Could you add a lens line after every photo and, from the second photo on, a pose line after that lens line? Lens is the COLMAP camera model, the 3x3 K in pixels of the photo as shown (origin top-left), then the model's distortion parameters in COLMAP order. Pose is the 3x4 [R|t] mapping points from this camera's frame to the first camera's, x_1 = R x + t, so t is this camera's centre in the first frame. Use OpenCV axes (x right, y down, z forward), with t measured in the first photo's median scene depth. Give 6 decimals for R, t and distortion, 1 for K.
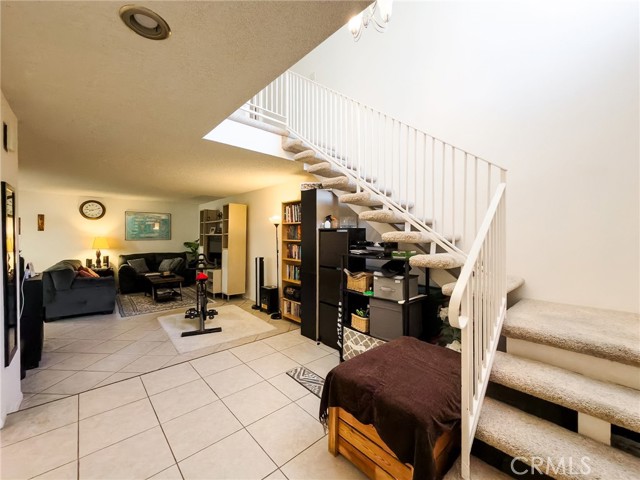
lens RADIAL K [[270.0, 0, 320.6], [0, 270.0, 237.4], [0, 0, 1]] dist [-0.000263, 0.000880]
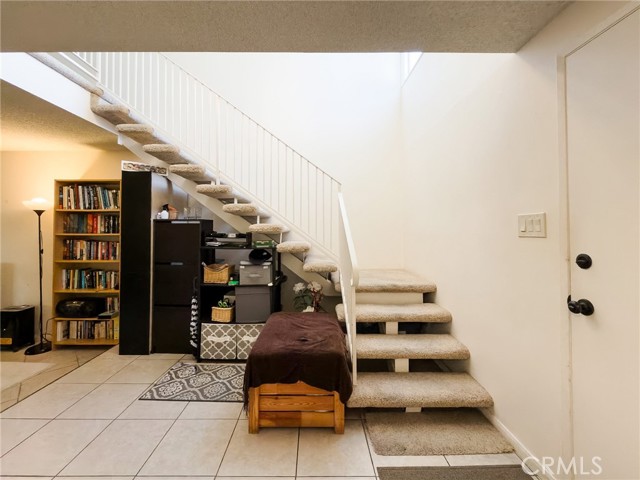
lens RADIAL K [[270.0, 0, 319.6], [0, 270.0, 225.5], [0, 0, 1]] dist [-0.000263, 0.000880]
pose [[0.655055, 0.001715, 0.755580, -0.305728], [0.008018, 0.999925, -0.009220, -0.000979], [-0.755539, 0.012098, 0.654992, 0.051758]]
